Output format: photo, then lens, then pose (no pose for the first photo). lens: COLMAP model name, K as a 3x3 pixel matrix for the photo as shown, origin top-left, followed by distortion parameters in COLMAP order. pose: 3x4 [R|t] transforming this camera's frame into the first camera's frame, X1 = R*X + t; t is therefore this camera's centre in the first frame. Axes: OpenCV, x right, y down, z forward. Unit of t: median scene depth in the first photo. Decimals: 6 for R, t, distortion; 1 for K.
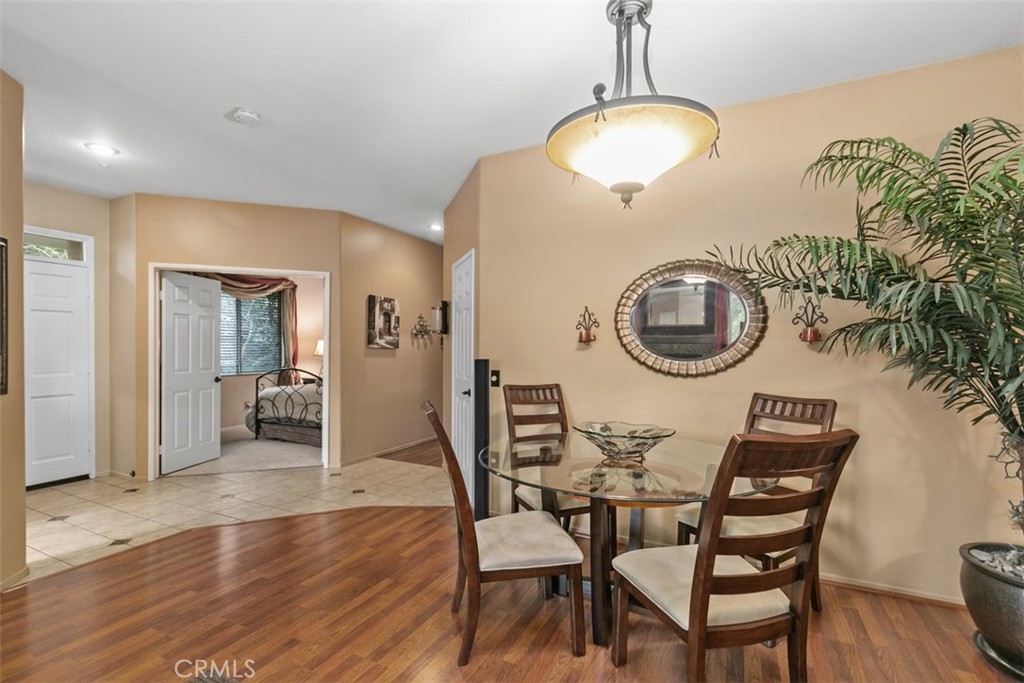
lens RADIAL K [[461.7, 0, 513.4], [0, 461.7, 359.7], [0, 0, 1]] dist [0.001204, -0.001157]
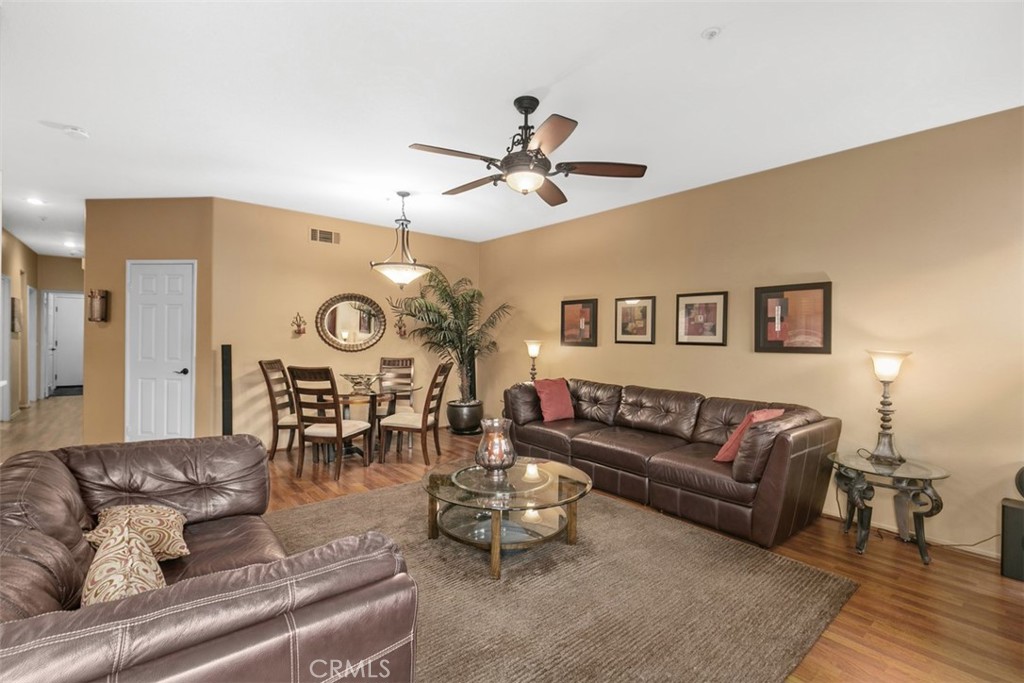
lens RADIAL K [[461.7, 0, 496.6], [0, 461.7, 340.3], [0, 0, 1]] dist [0.001204, -0.001157]
pose [[0.417328, -0.003689, 0.908749, -0.997847], [0.006372, 0.999979, 0.001133, -0.009829], [-0.908734, 0.005318, 0.417342, -0.347857]]
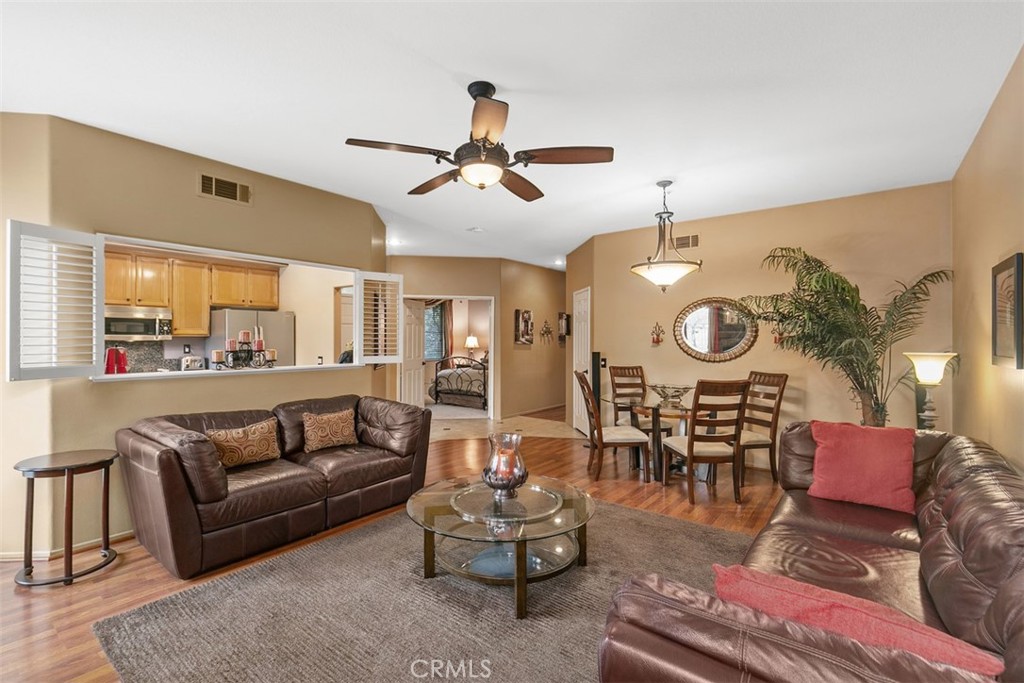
lens RADIAL K [[461.7, 0, 505.4], [0, 461.7, 339.8], [0, 0, 1]] dist [0.001204, -0.001157]
pose [[0.976857, -0.002672, -0.213876, -0.029080], [-0.002027, 0.999761, -0.021746, -0.007879], [0.213884, 0.021676, 0.976619, -0.776399]]
